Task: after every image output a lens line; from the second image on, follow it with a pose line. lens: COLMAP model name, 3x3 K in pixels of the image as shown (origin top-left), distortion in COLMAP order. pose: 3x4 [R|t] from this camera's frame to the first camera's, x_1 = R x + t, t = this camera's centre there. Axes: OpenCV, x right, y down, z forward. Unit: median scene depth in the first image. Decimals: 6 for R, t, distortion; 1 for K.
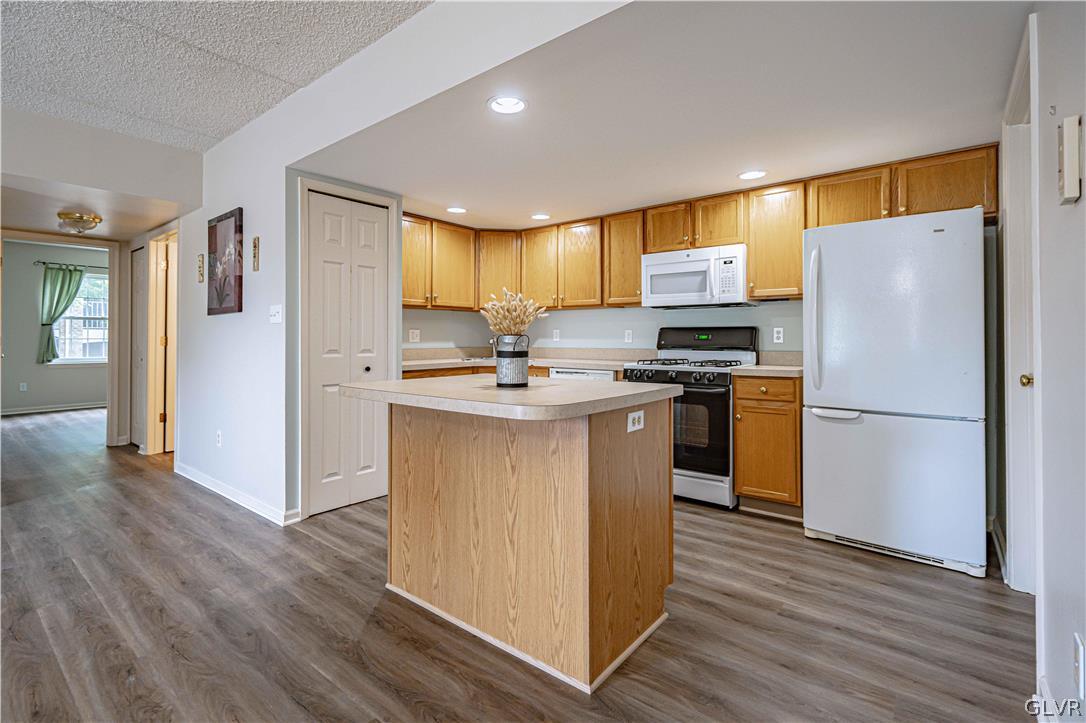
lens RADIAL K [[496.9, 0, 536.1], [0, 496.9, 331.3], [0, 0, 1]] dist [-0.004861, 0.000575]
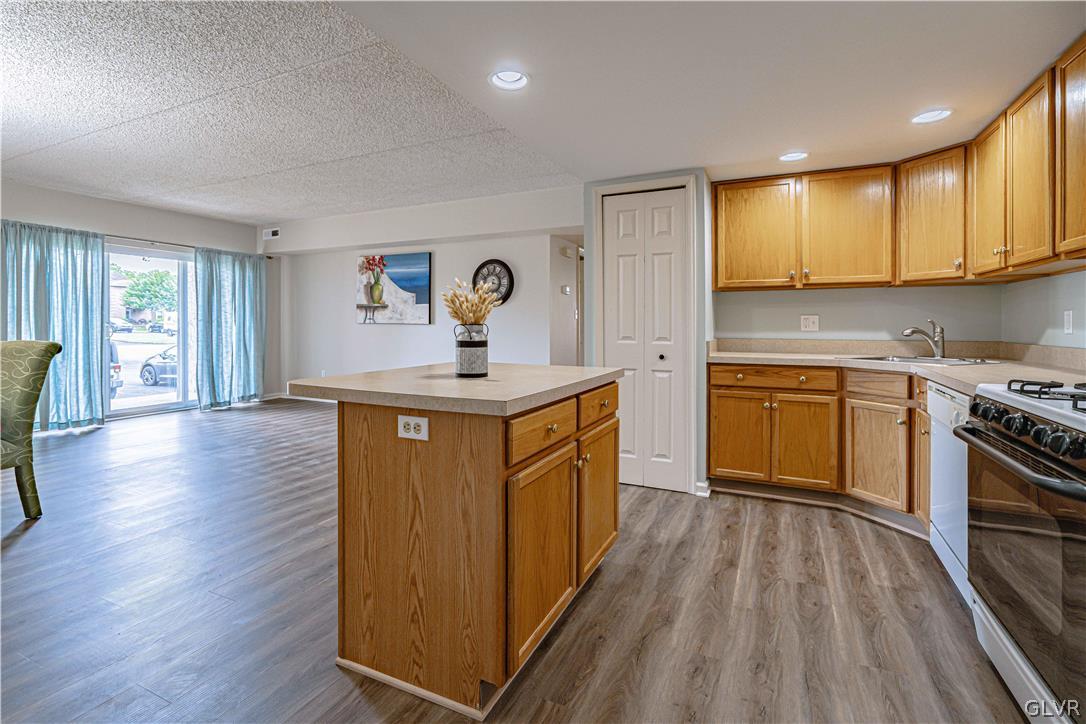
lens RADIAL K [[496.9, 0, 554.1], [0, 496.9, 326.1], [0, 0, 1]] dist [-0.004861, 0.000575]
pose [[0.257035, 0.005794, -0.966385, 0.584839], [0.011254, 0.999896, 0.008989, 0.002641], [0.966337, -0.013186, 0.256943, 0.556513]]
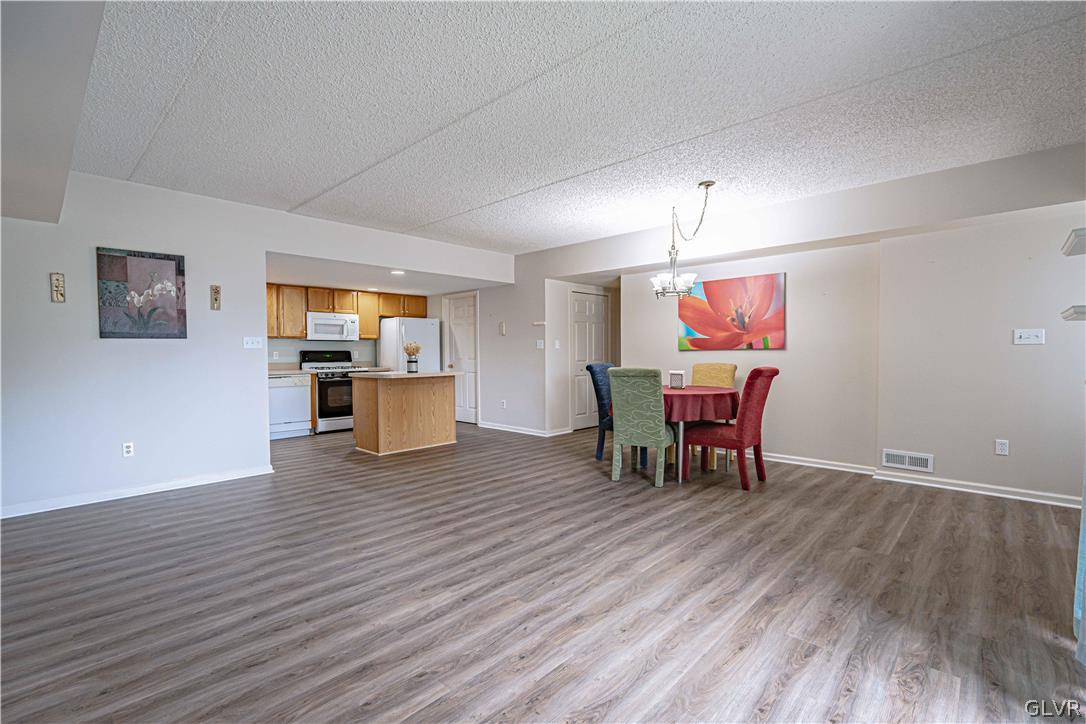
lens RADIAL K [[496.9, 0, 540.0], [0, 496.9, 356.5], [0, 0, 1]] dist [-0.004861, 0.000575]
pose [[0.081879, -0.007887, 0.996611, -1.863446], [-0.007817, 0.999933, 0.008556, -0.011021], [-0.996612, -0.008491, 0.081812, -0.015186]]
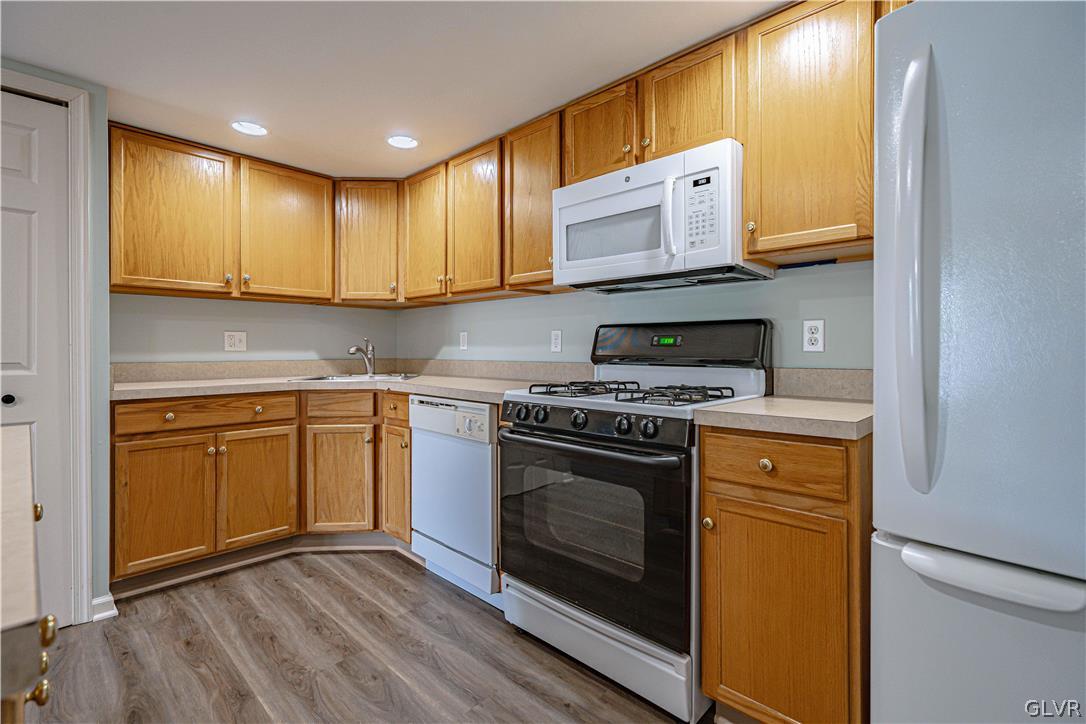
lens RADIAL K [[496.9, 0, 528.7], [0, 496.9, 347.0], [0, 0, 1]] dist [-0.004861, 0.000575]
pose [[0.995382, -0.000547, -0.095992, 0.283082], [0.001400, 0.999960, 0.008821, 0.015820], [0.095983, -0.008915, 0.995343, 0.538798]]
